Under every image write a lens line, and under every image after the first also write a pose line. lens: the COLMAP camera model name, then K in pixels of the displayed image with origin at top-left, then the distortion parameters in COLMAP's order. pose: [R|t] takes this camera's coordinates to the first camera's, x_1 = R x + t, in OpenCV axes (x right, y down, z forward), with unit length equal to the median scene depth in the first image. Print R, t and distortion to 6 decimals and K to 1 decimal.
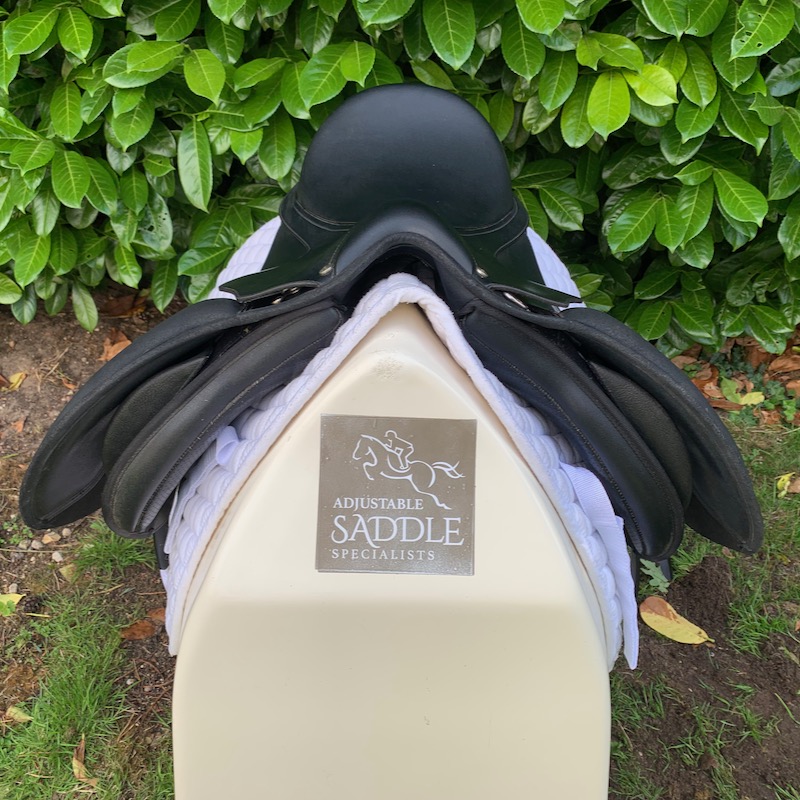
lens RADIAL K [[838.7, 0, 400.4], [0, 838.7, 381.9], [0, 0, 1]] dist [0.002708, 0.000000]
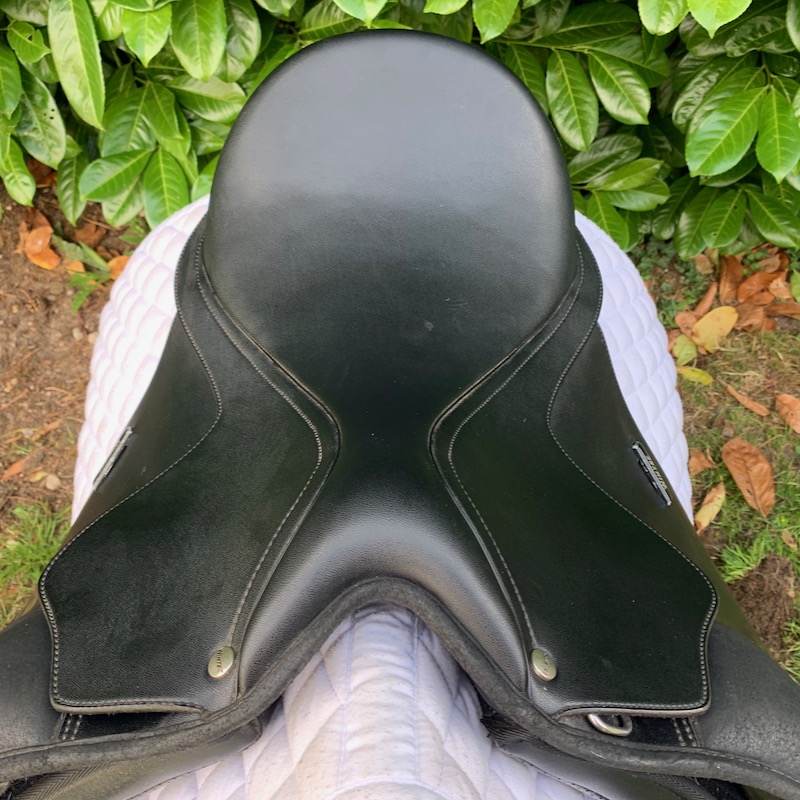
lens RADIAL K [[838.7, 0, 396.1], [0, 838.7, 401.8], [0, 0, 1]] dist [0.002708, 0.000000]
pose [[0.999977, -0.006286, -0.002351, 0.006269], [0.006709, 0.946126, 0.323730, -0.202467], [0.000190, -0.323738, 0.946147, 0.271469]]
